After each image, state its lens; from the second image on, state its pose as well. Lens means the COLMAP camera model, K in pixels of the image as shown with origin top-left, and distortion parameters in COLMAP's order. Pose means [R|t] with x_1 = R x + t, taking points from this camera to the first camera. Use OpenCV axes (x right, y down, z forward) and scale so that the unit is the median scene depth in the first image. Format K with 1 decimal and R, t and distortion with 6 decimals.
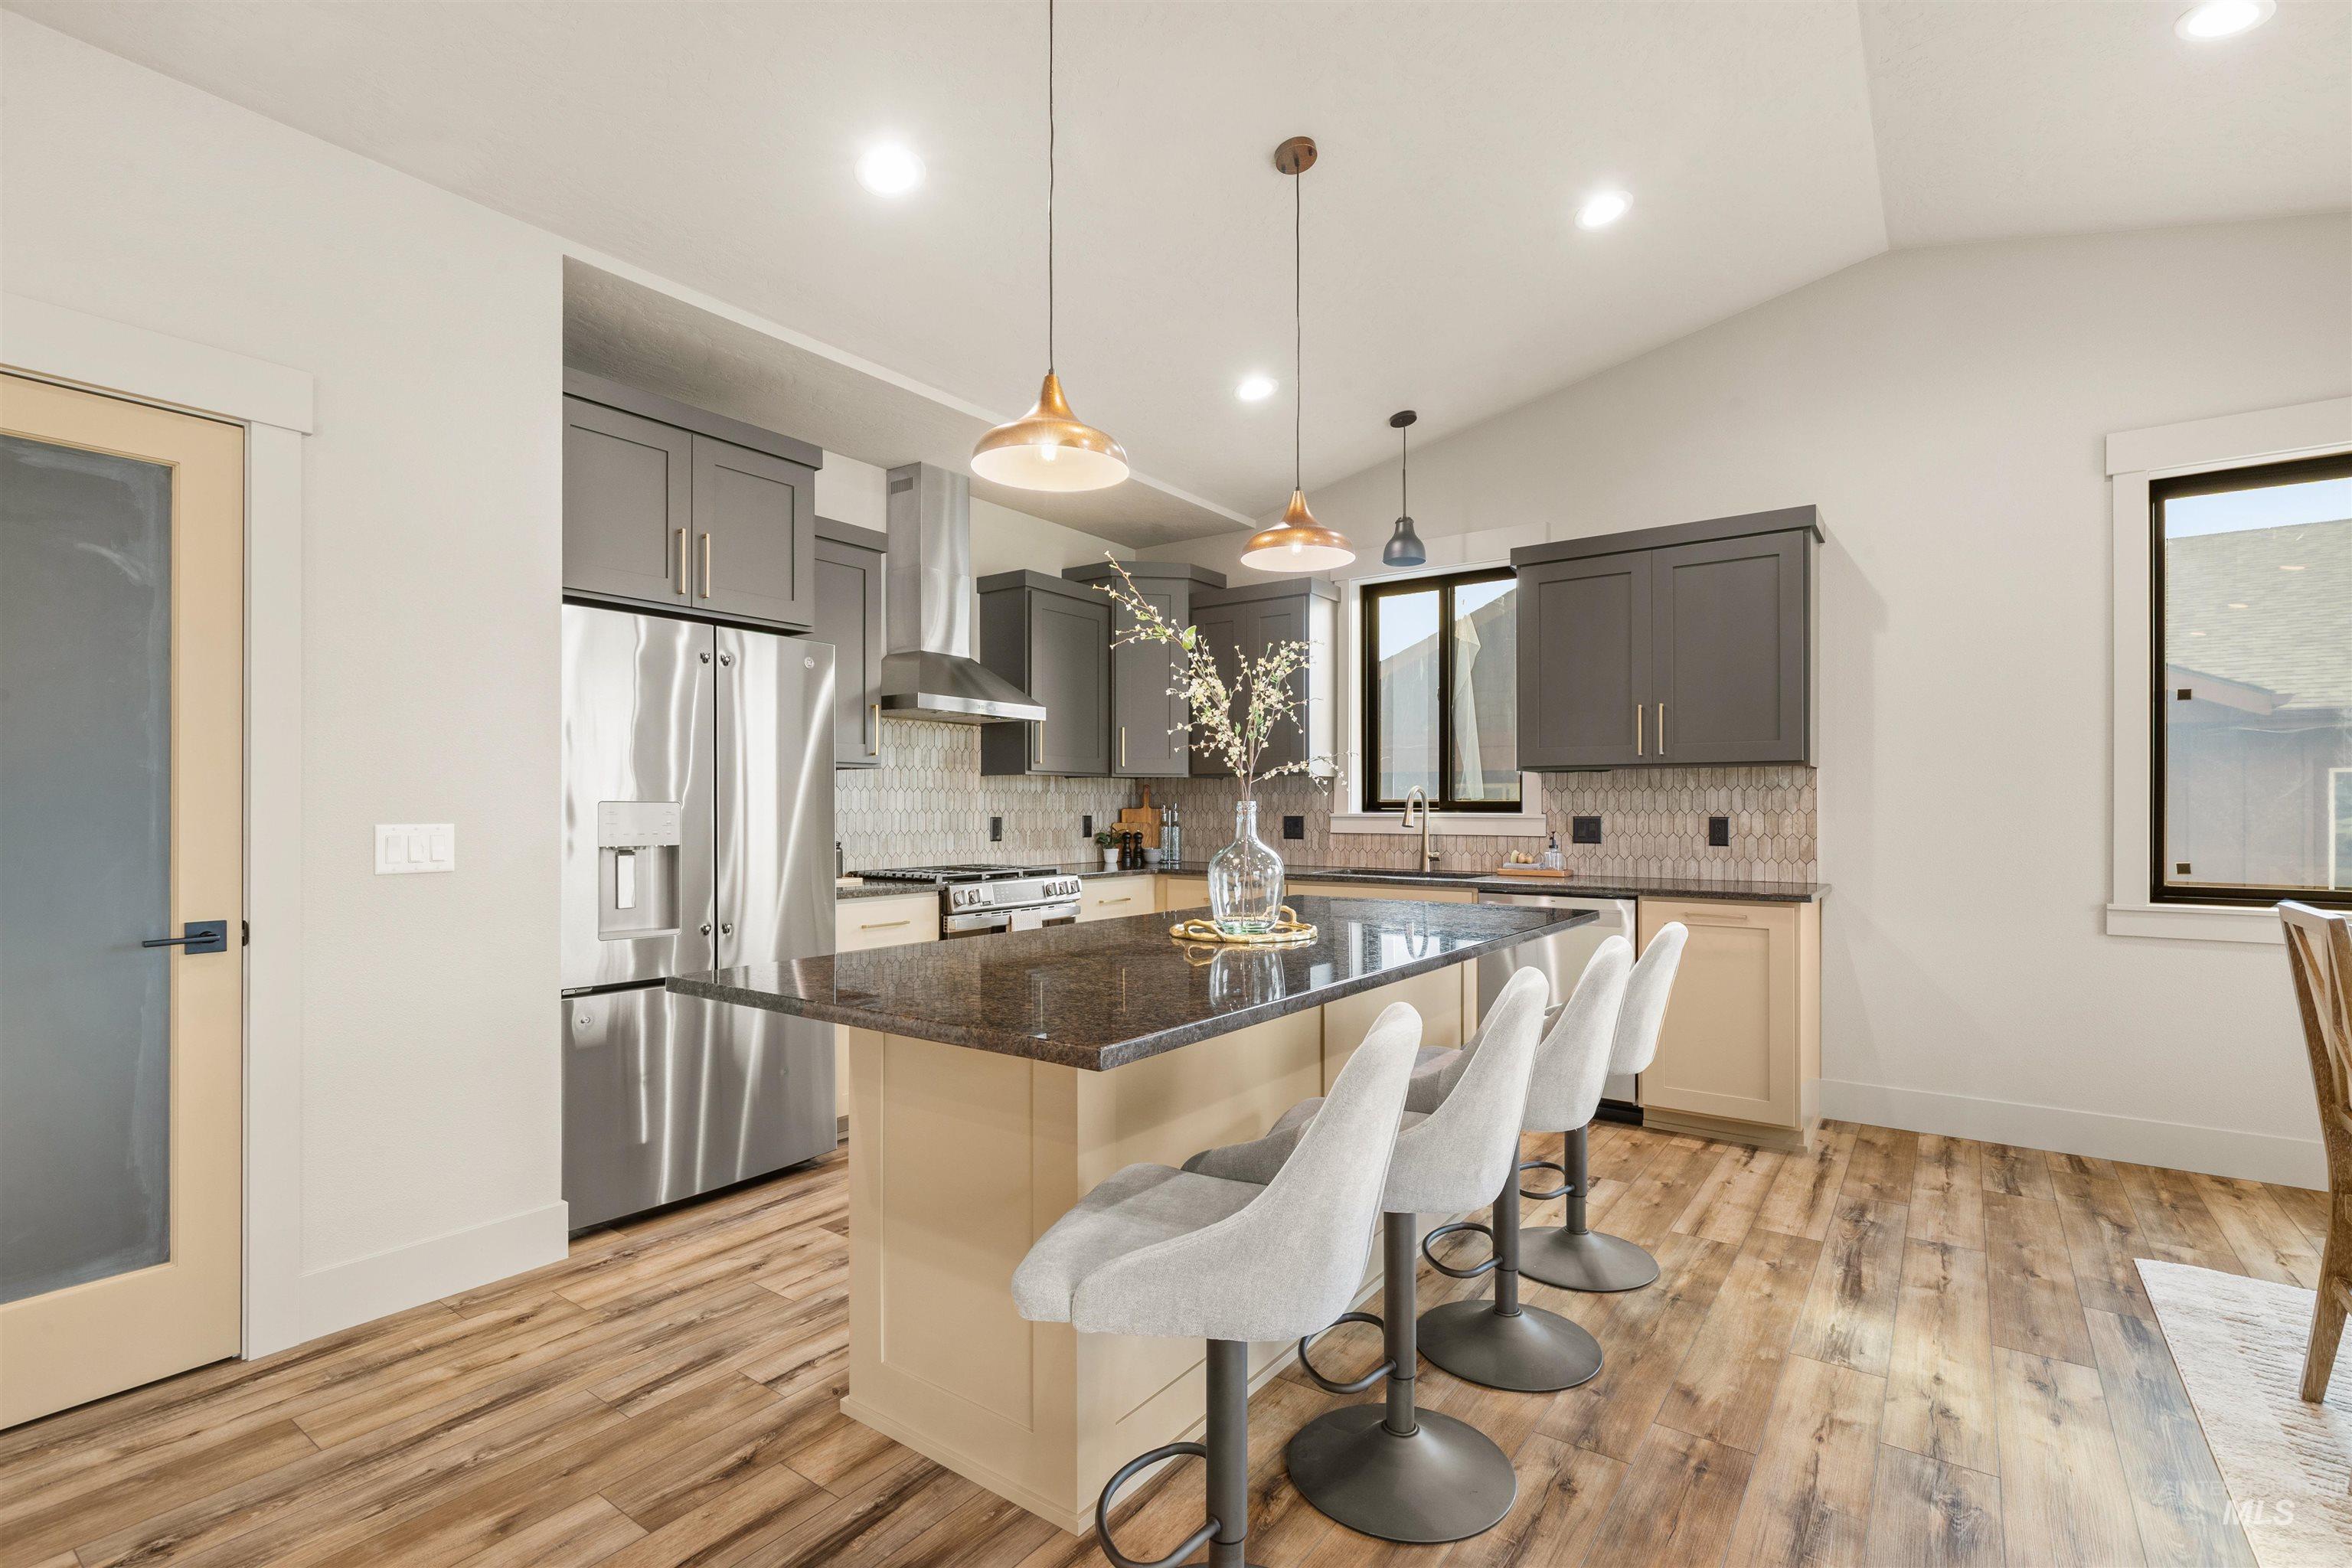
lens RADIAL K [[1076.2, 0, 1186.0], [0, 1076.2, 806.4], [0, 0, 1]] dist [0.000761, -0.000623]
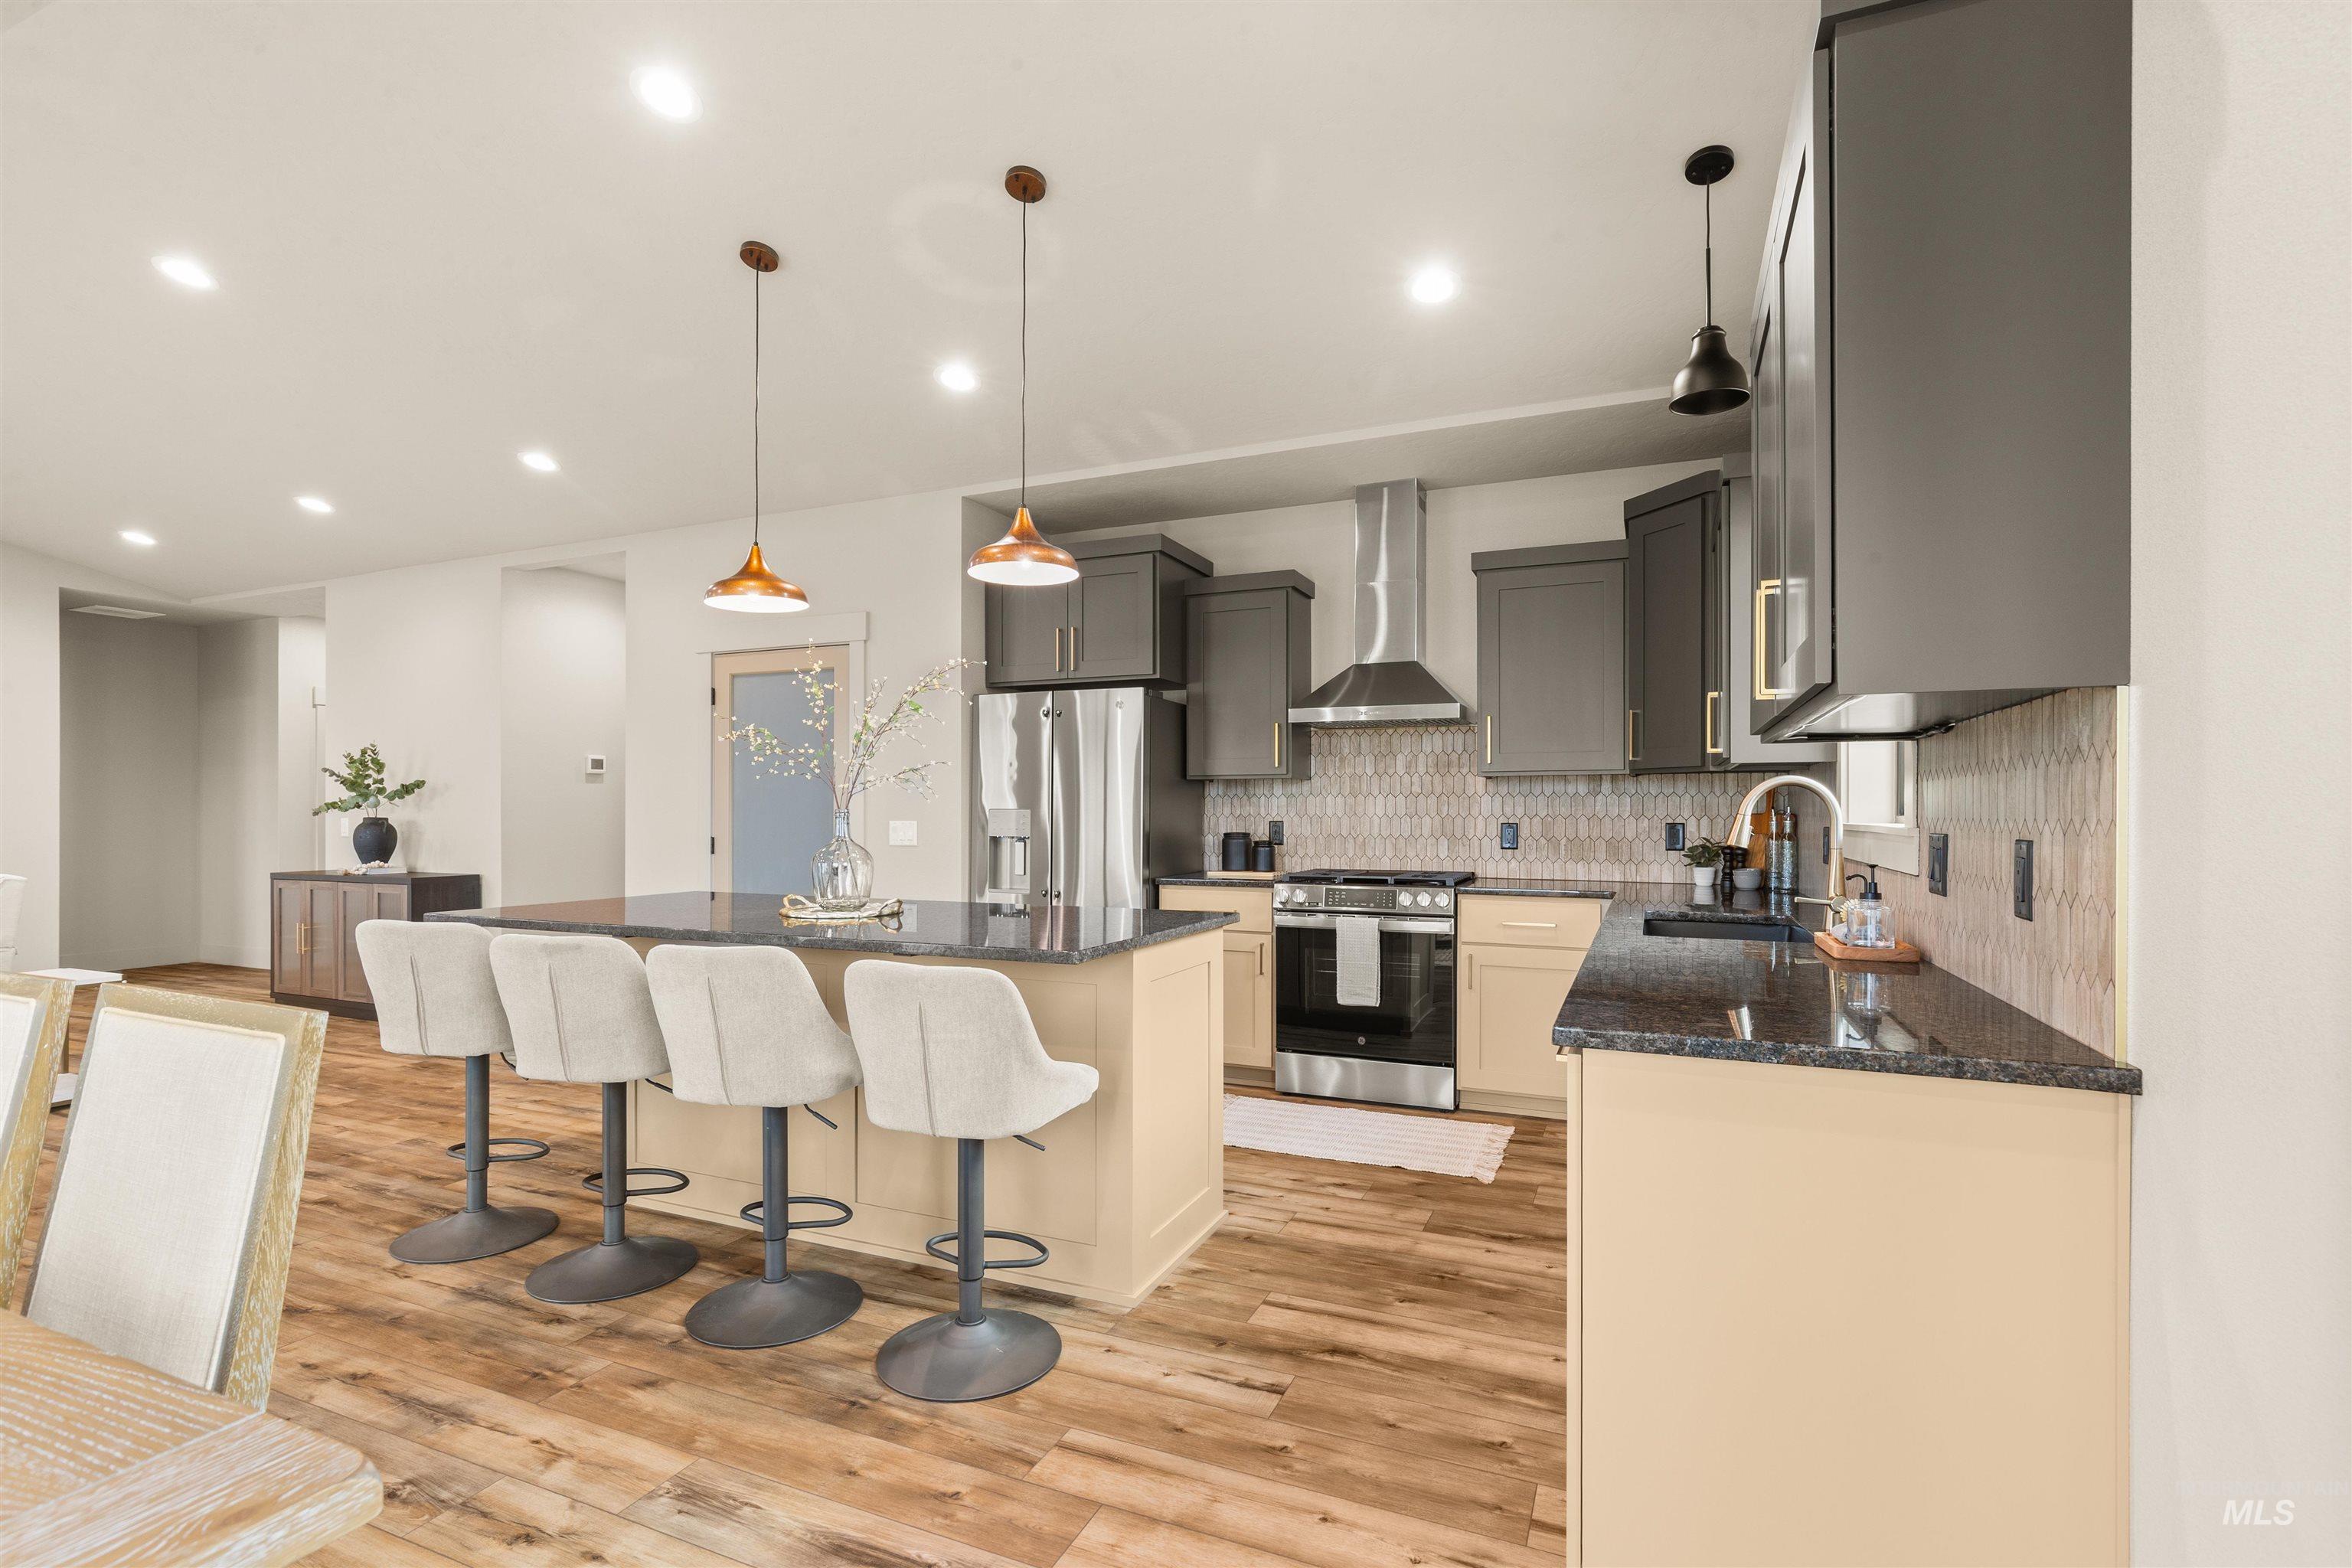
lens RADIAL K [[1076.2, 0, 1184.0], [0, 1076.2, 813.2], [0, 0, 1]] dist [0.000761, -0.000623]
pose [[0.211030, 0.001654, -0.977478, 0.766219], [0.001933, 0.999996, 0.002110, -0.000970], [0.977478, -0.002334, 0.211026, 0.622067]]
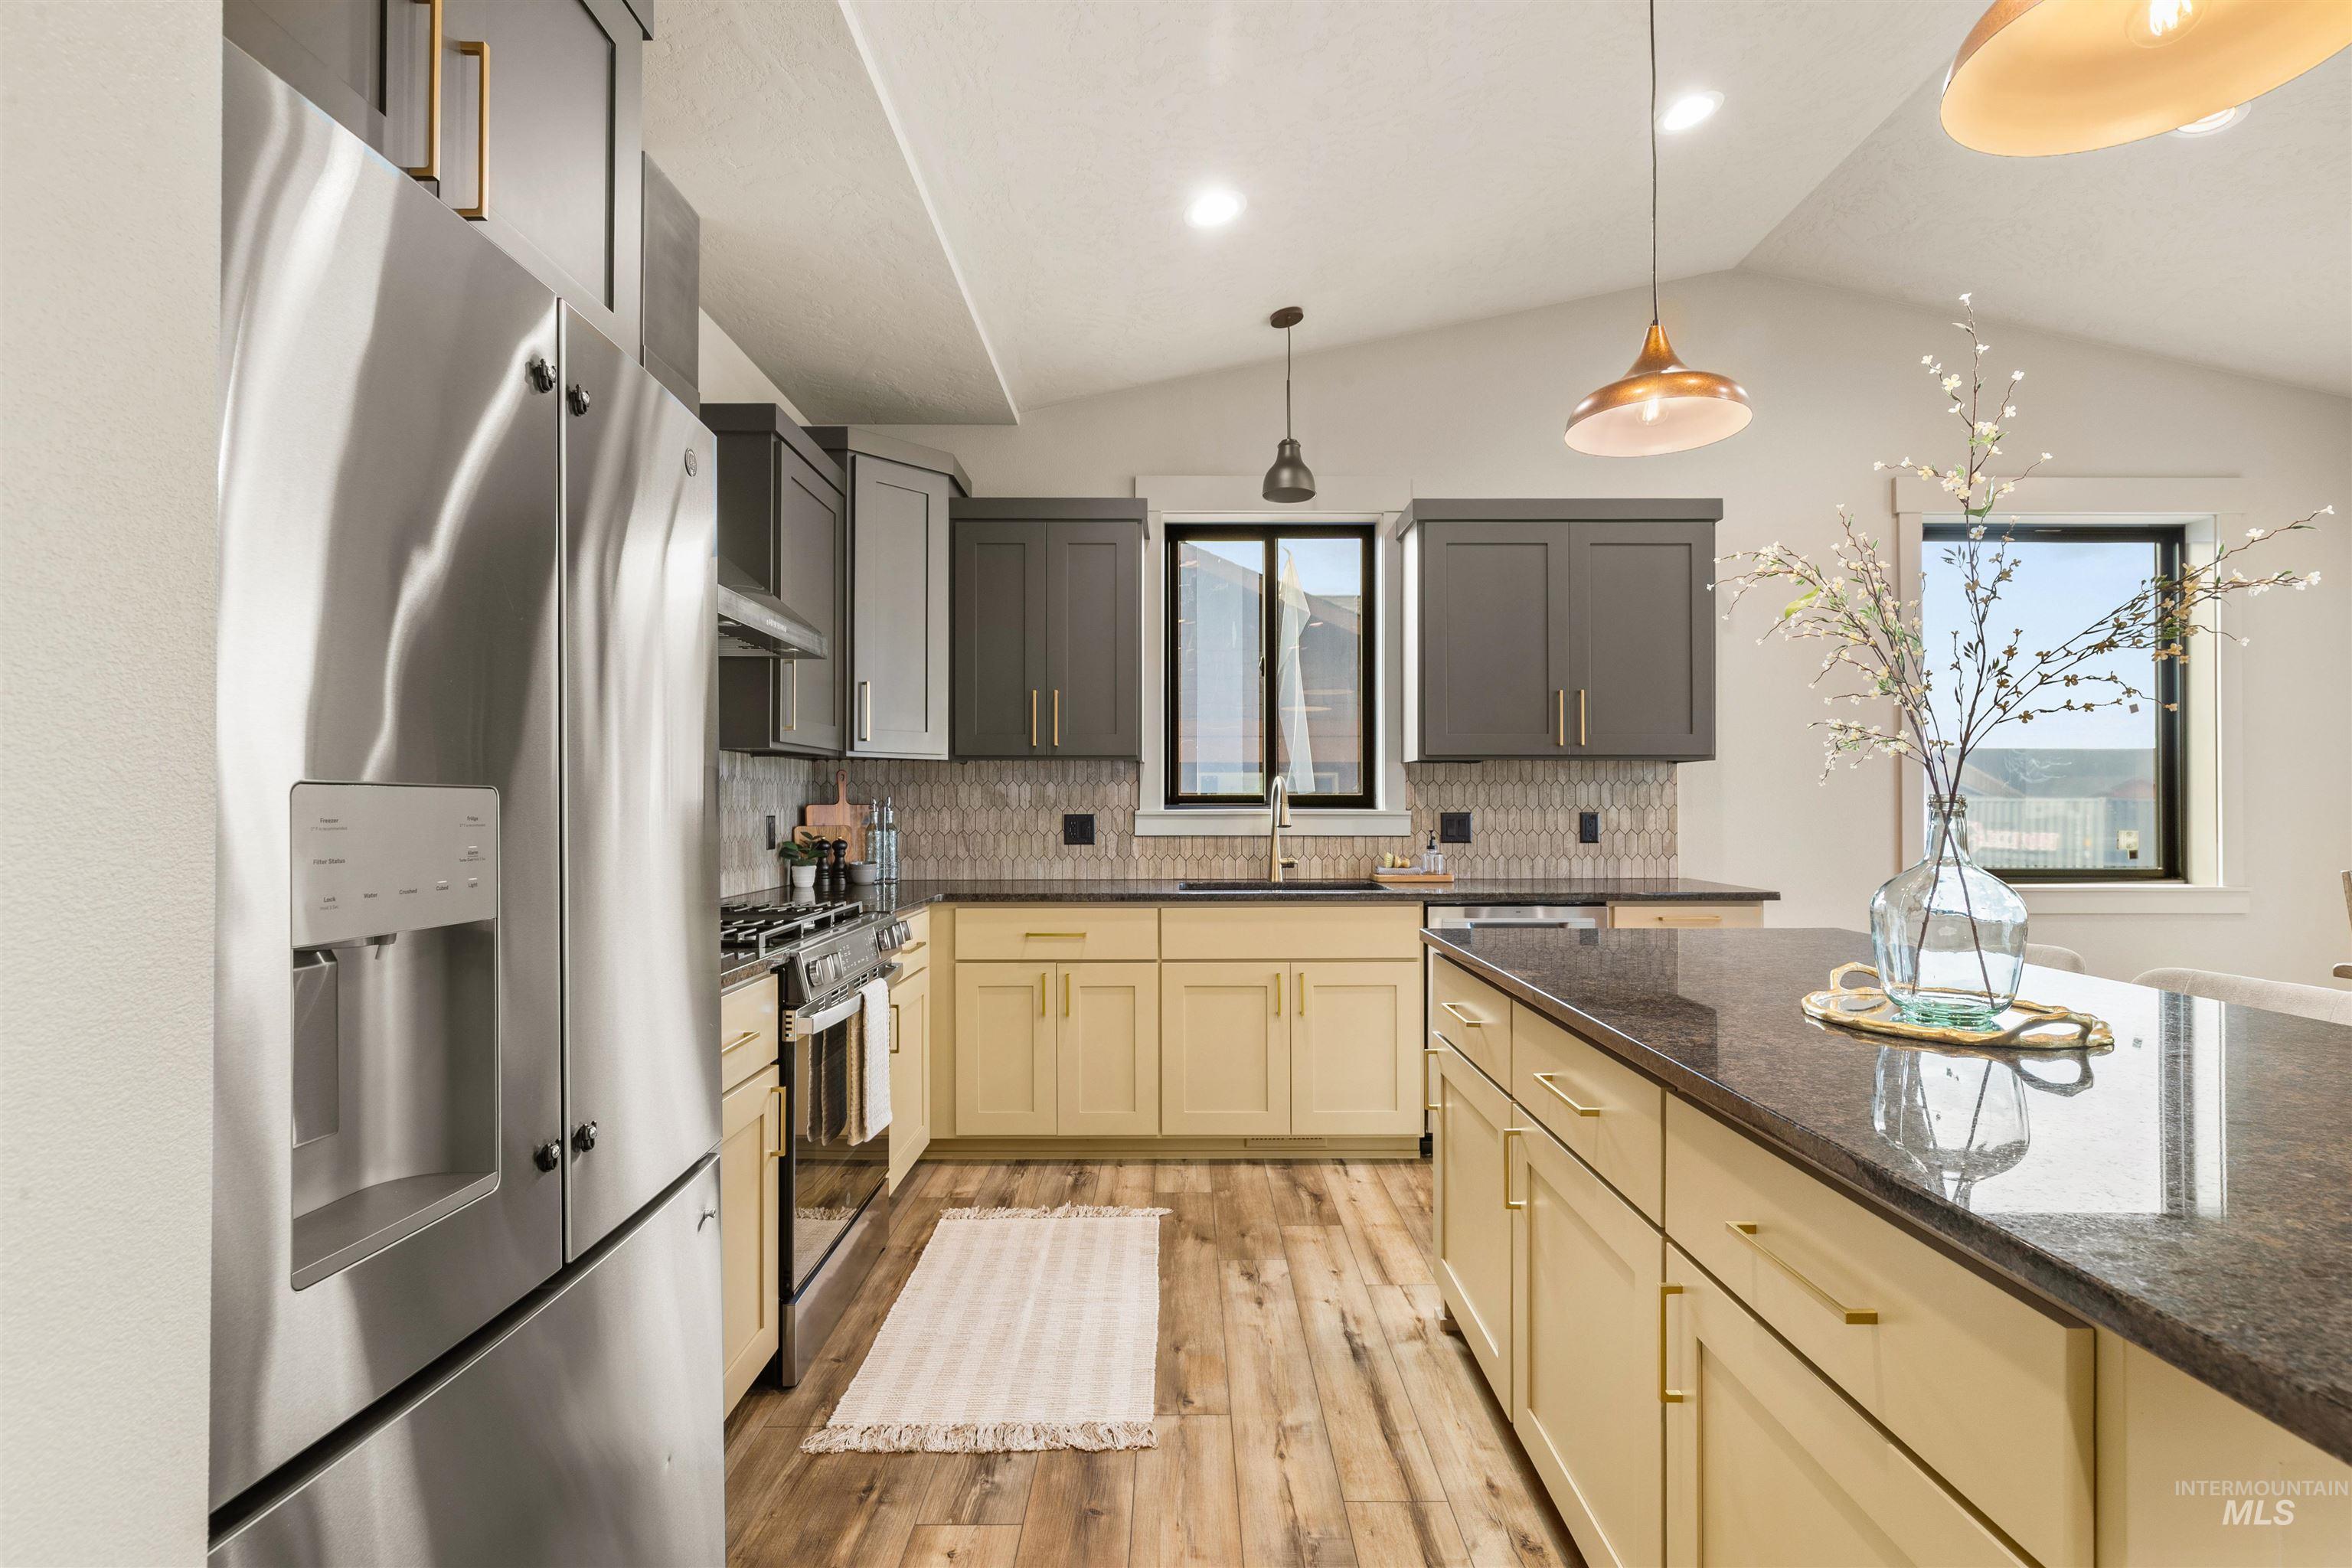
lens RADIAL K [[1076.2, 0, 1181.1], [0, 1076.2, 793.6], [0, 0, 1]] dist [0.000761, -0.000623]
pose [[0.809835, 0.003755, 0.586646, -0.348045], [-0.000623, 0.999984, -0.005541, -0.001654], [-0.586658, 0.004122, 0.809824, 0.423807]]
